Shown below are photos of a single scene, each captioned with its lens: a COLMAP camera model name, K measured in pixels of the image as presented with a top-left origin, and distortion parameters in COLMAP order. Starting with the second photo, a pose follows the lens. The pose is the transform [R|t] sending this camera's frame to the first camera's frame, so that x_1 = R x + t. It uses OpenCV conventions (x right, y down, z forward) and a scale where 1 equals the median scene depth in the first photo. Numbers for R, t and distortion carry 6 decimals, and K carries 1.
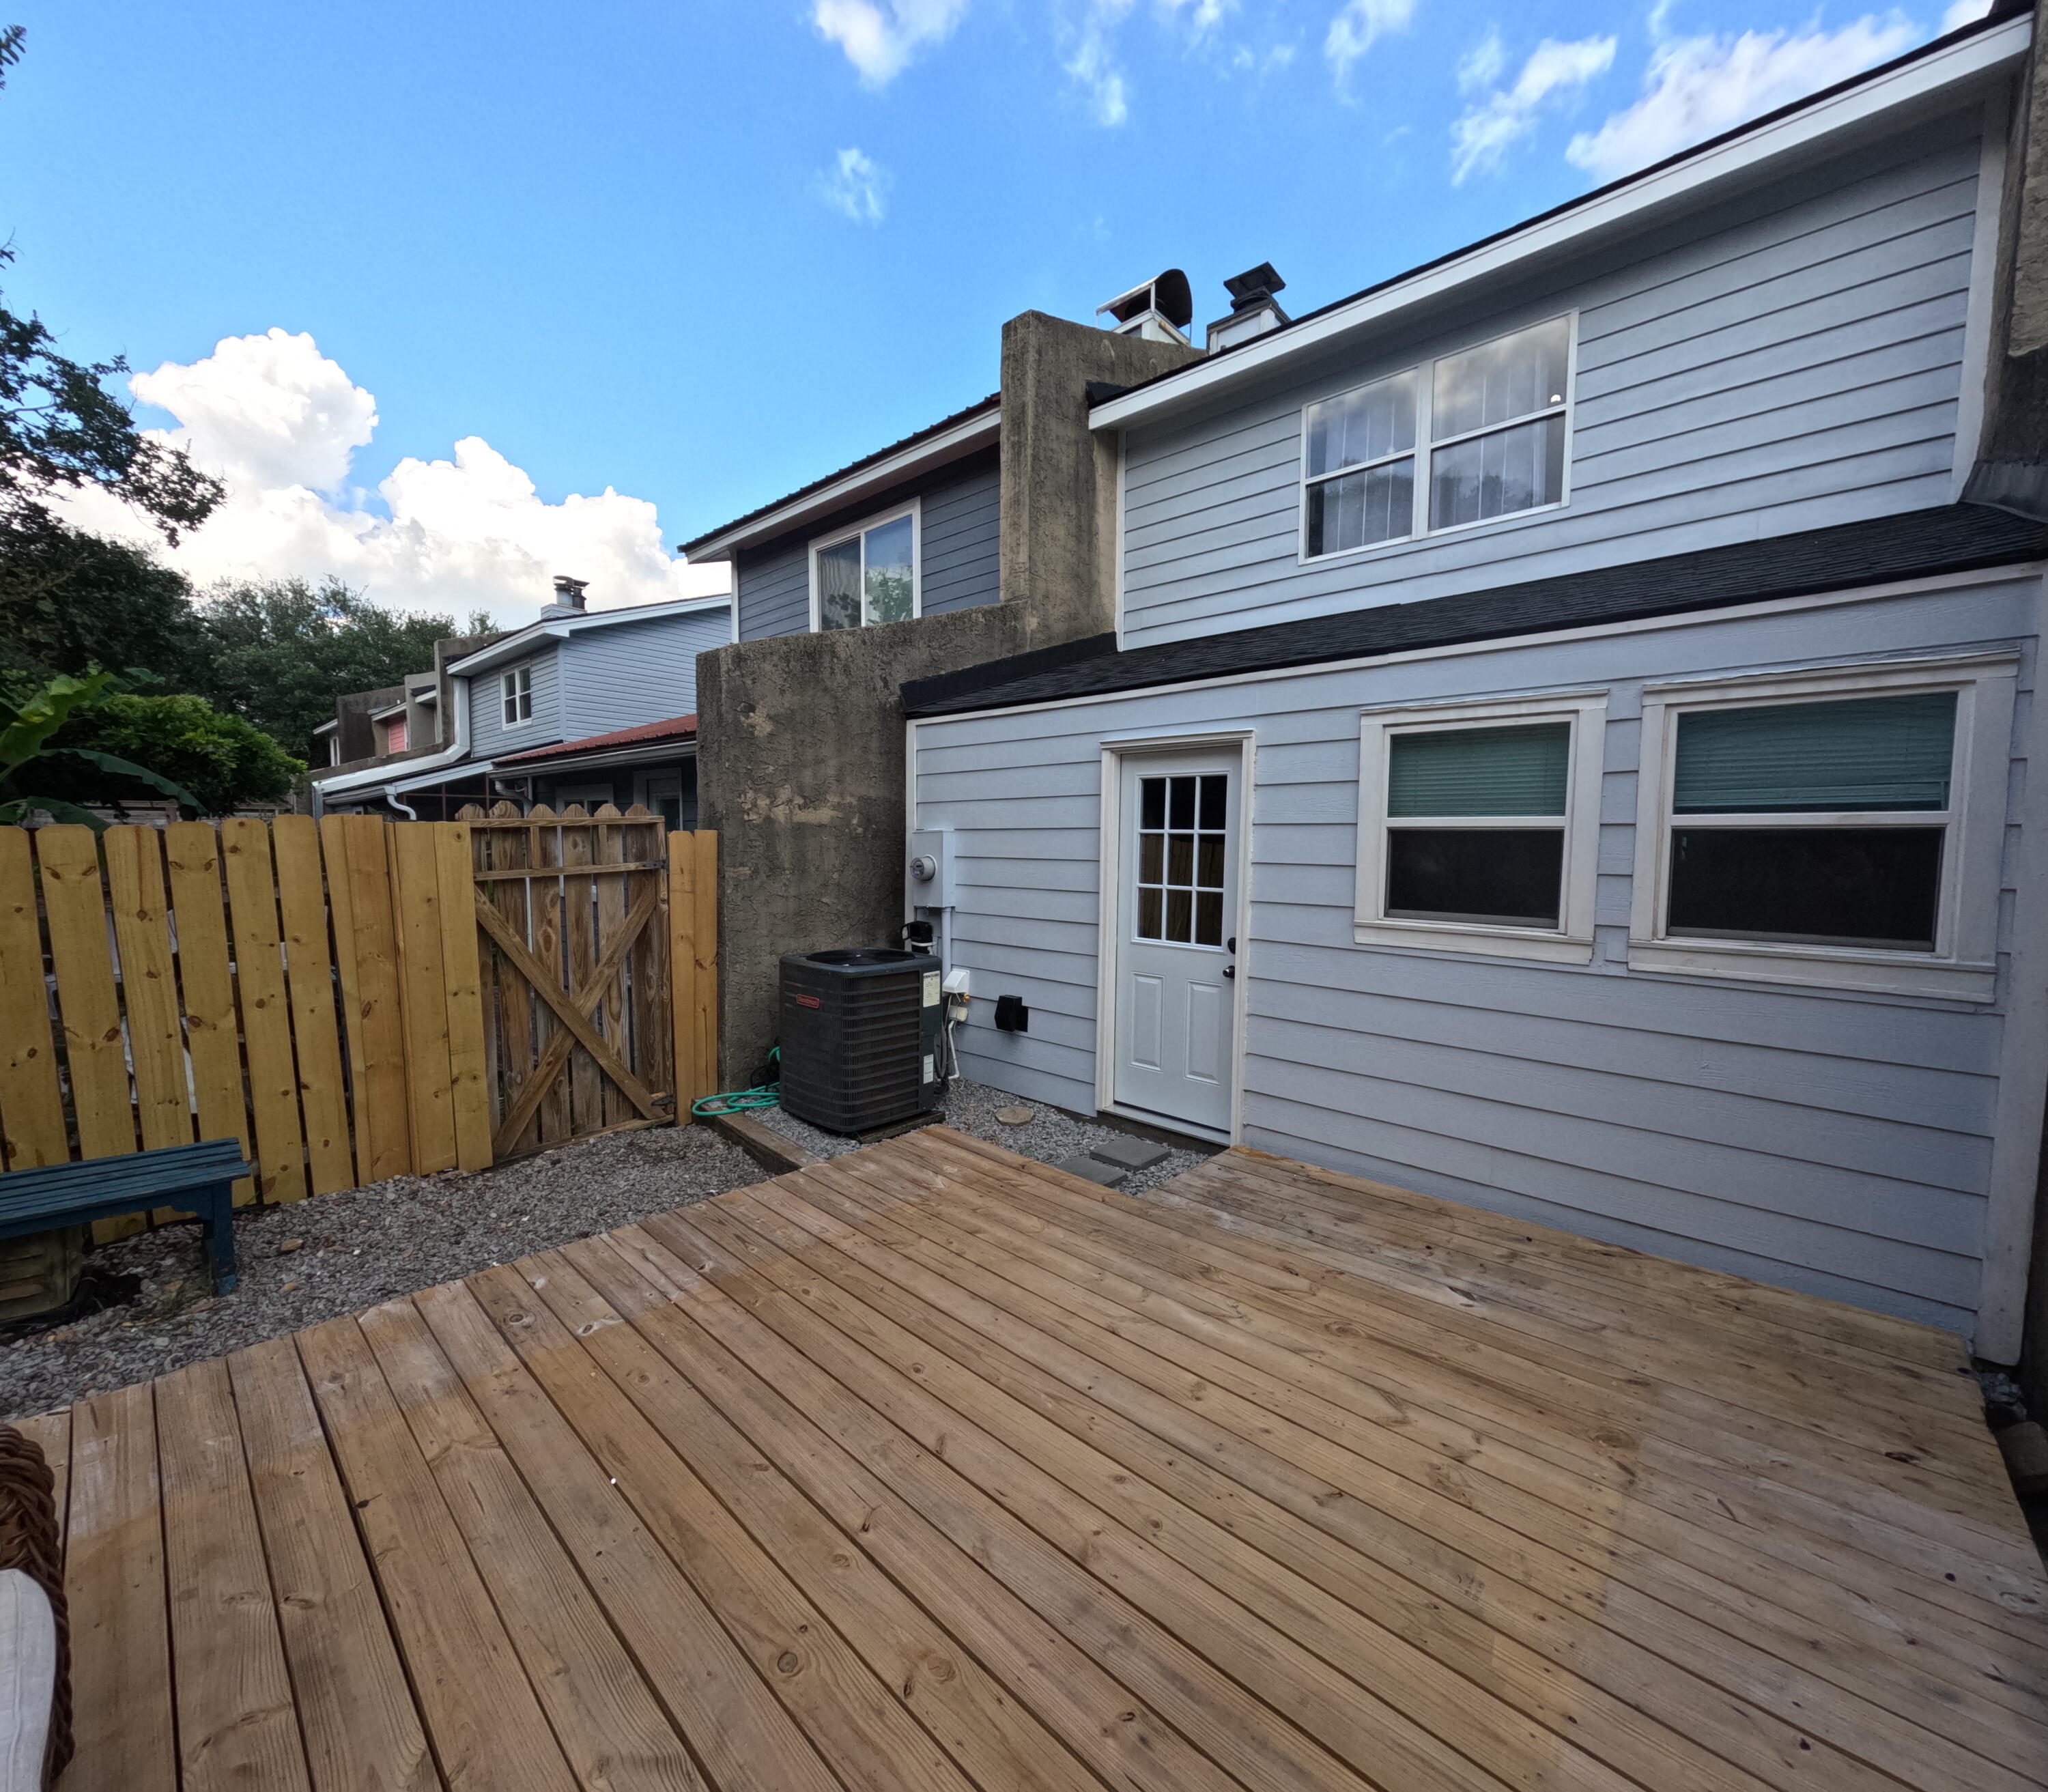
lens RADIAL K [[829.2, 0, 1028.8], [0, 829.2, 896.7], [0, 0, 1]] dist [0.000331, 0.000295]
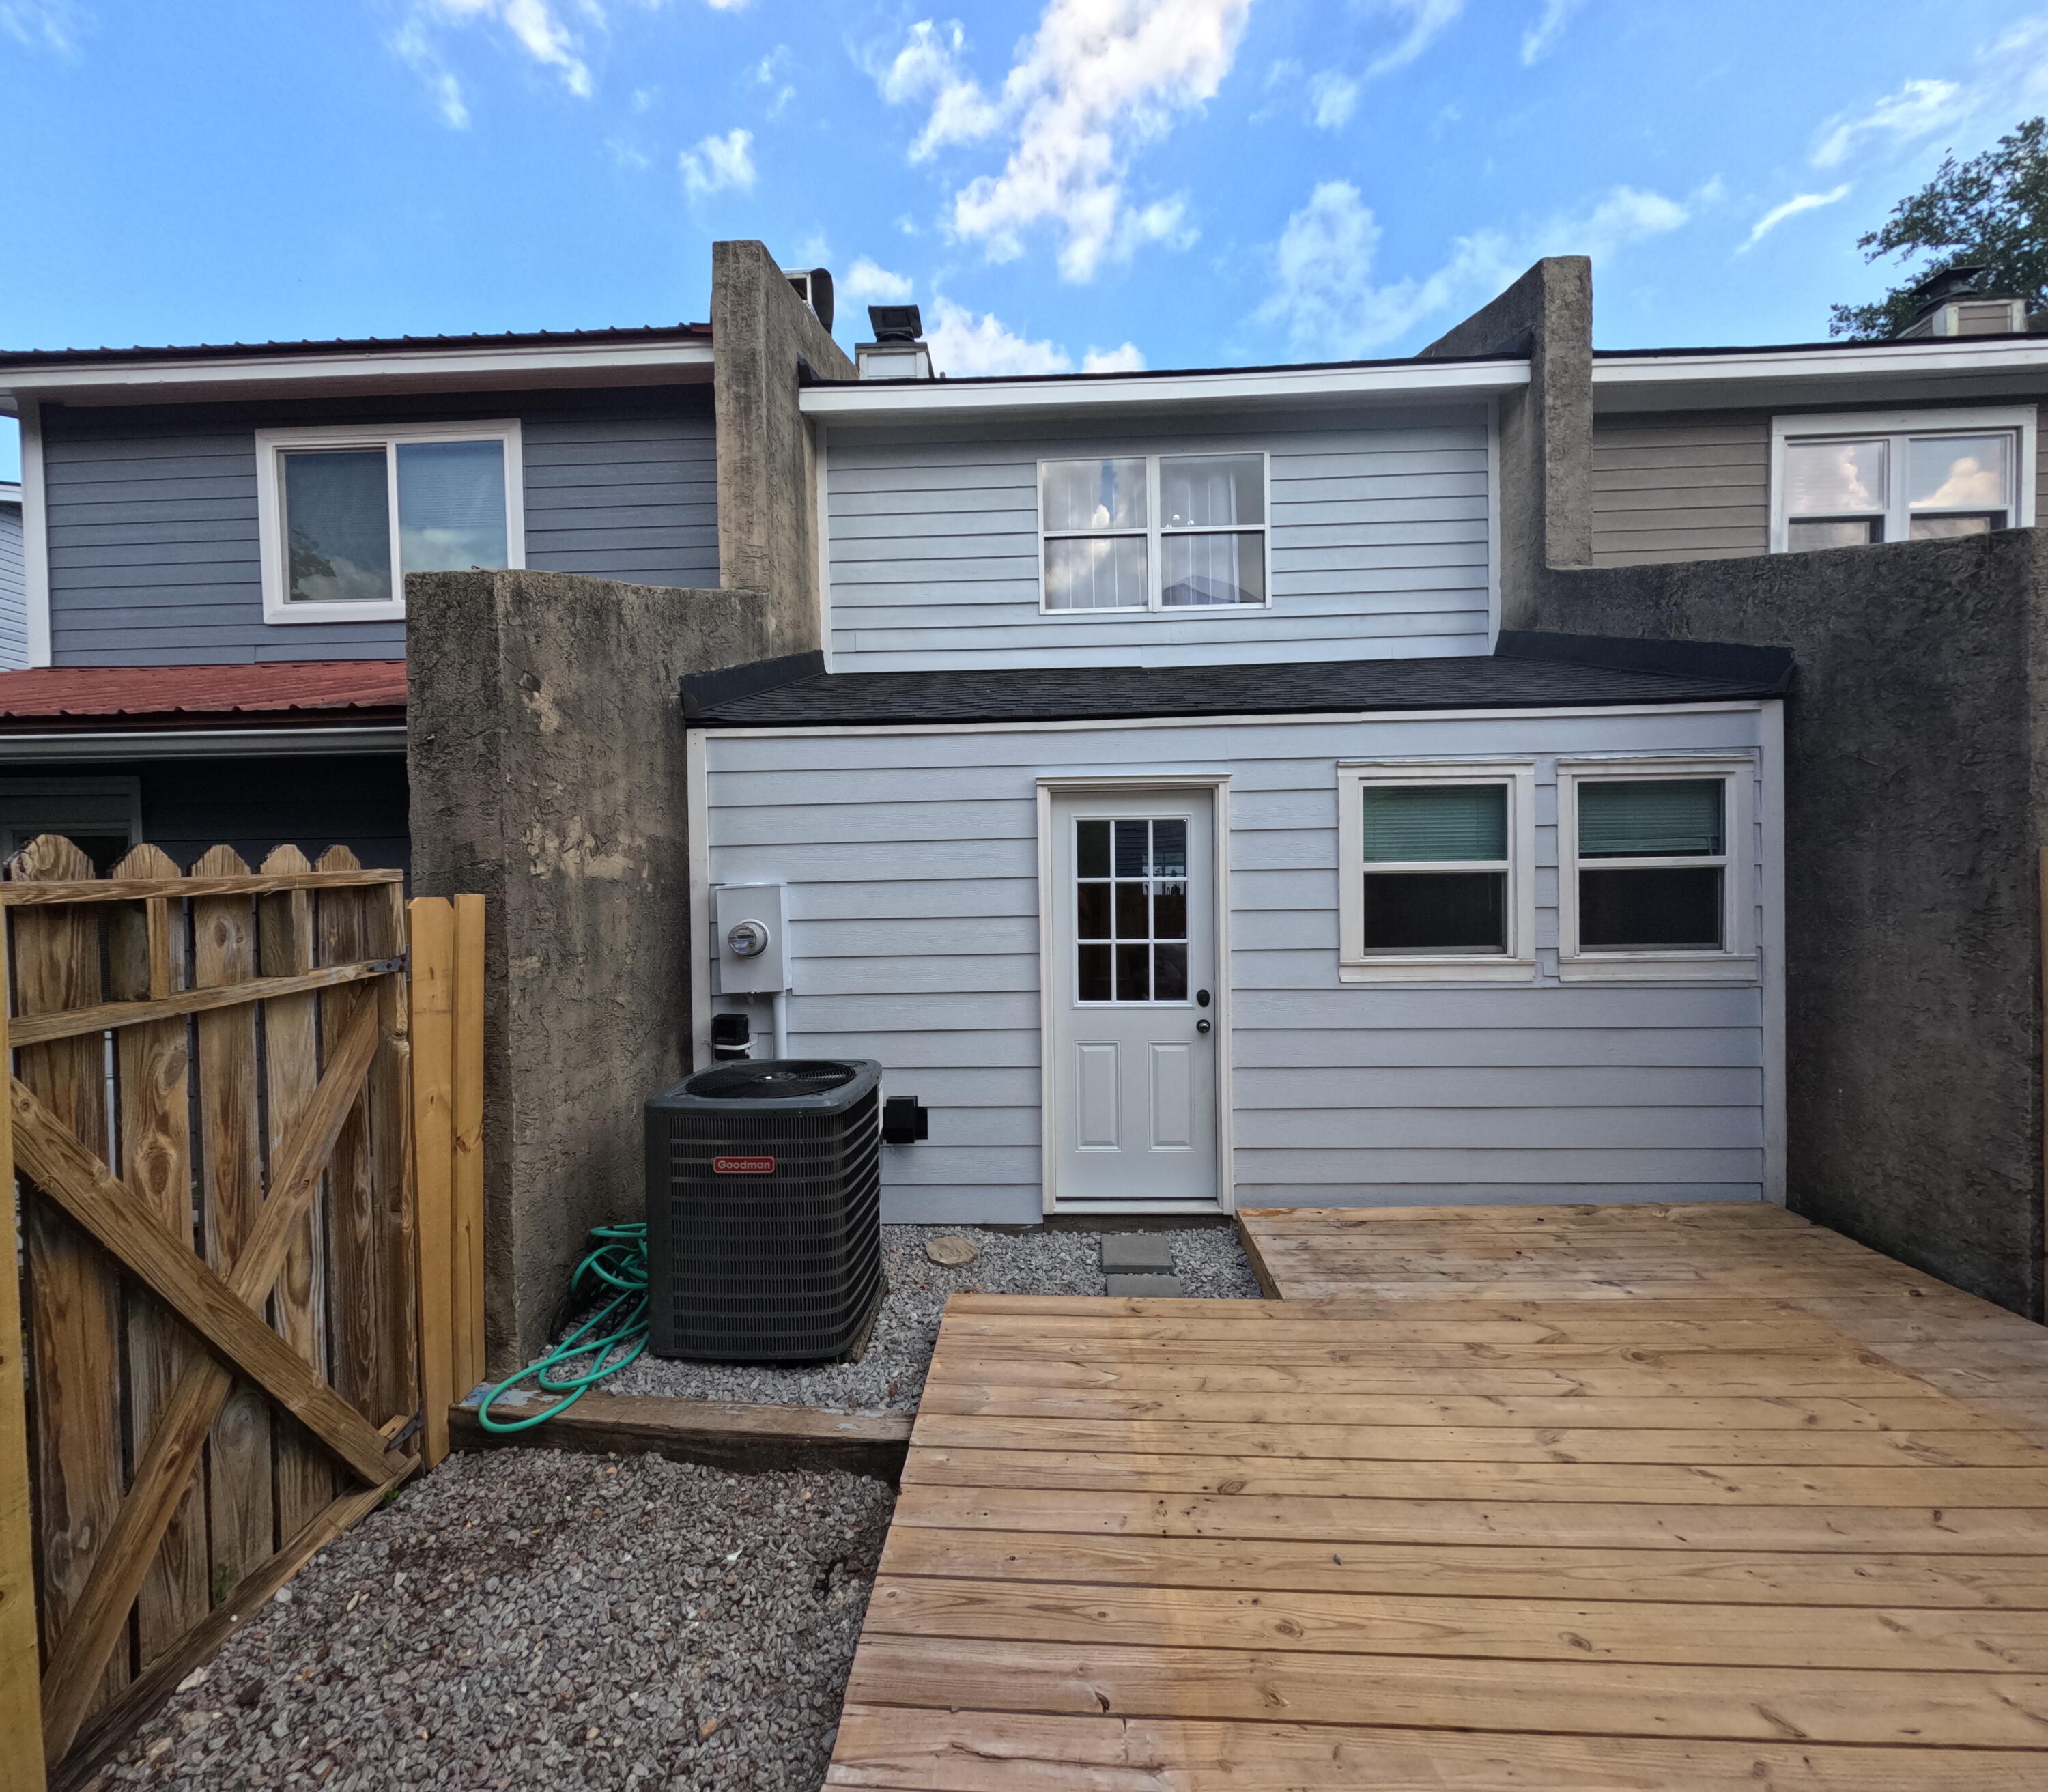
lens RADIAL K [[829.2, 0, 1021.1], [0, 829.2, 897.3], [0, 0, 1]] dist [0.000331, 0.000295]
pose [[0.769855, -0.032881, 0.637371, -0.477629], [0.068141, 0.997198, -0.030860, -0.038419], [-0.634570, 0.067189, 0.769939, 0.365142]]
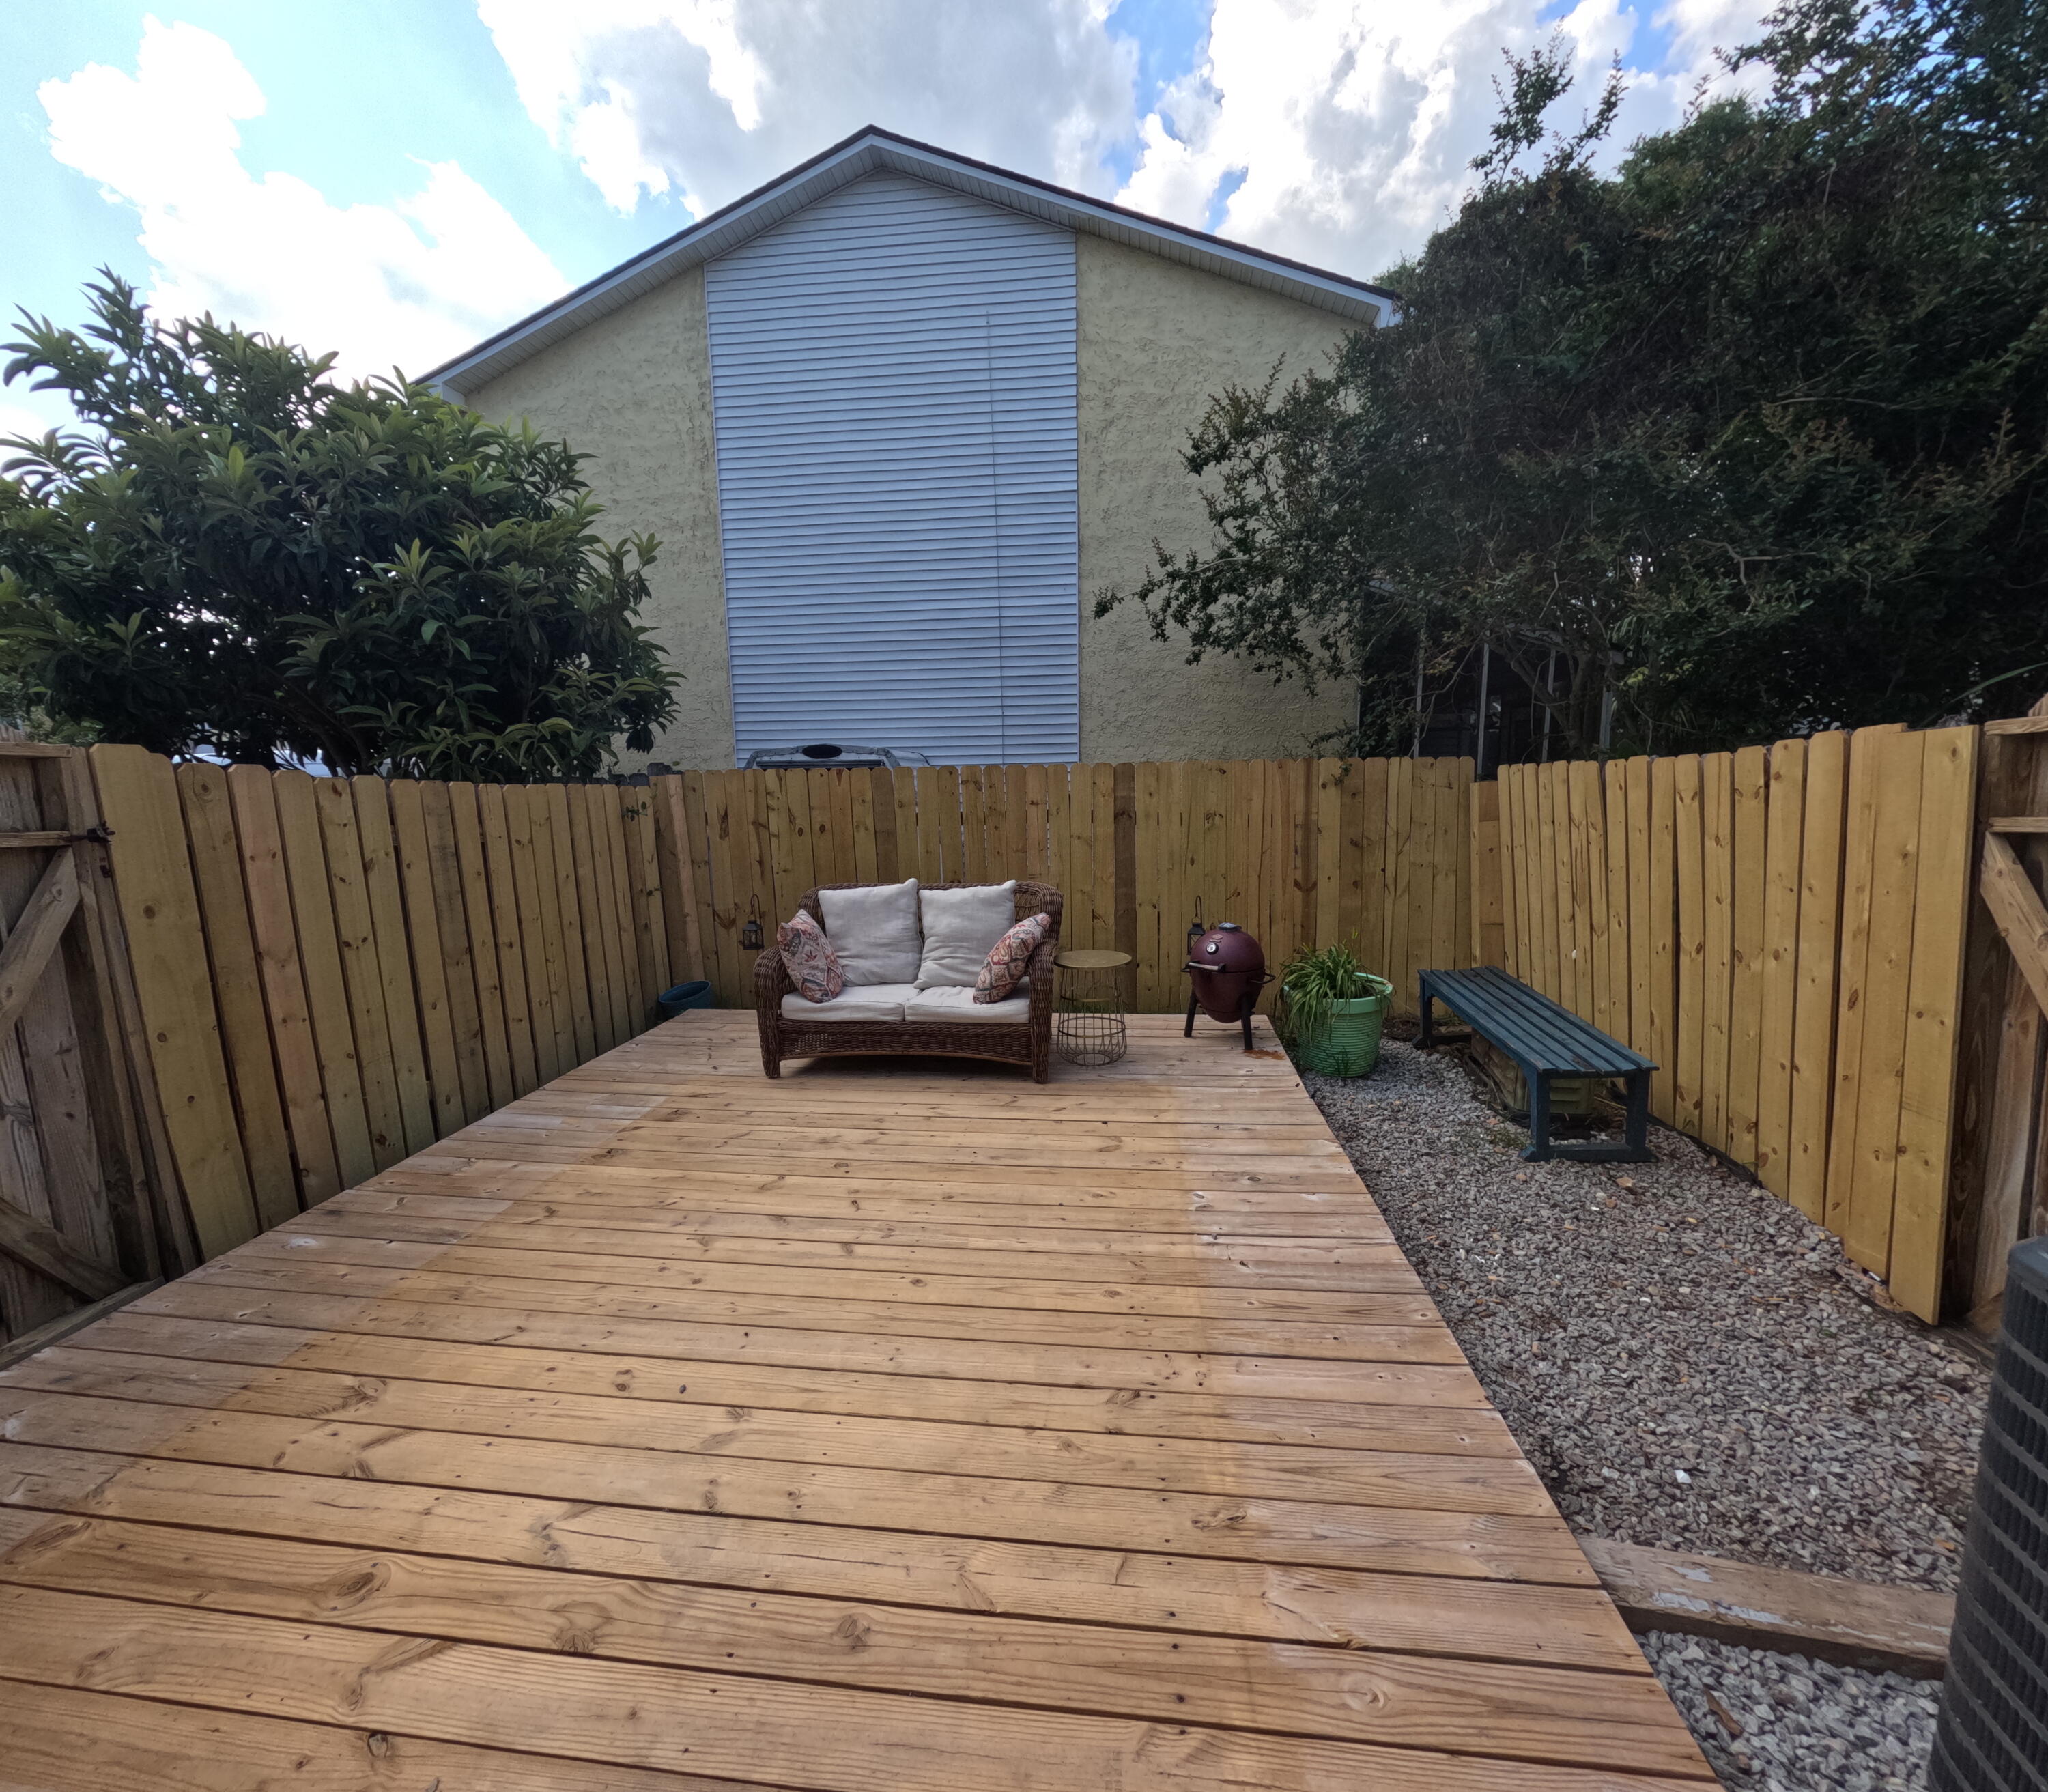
lens RADIAL K [[829.2, 0, 1016.3], [0, 829.2, 901.7], [0, 0, 1]] dist [0.000331, 0.000295]
pose [[-0.813070, 0.086348, -0.575727, 0.166333], [-0.032356, 0.980708, 0.192781, -0.051772], [0.581266, 0.175372, -0.794590, 0.932588]]
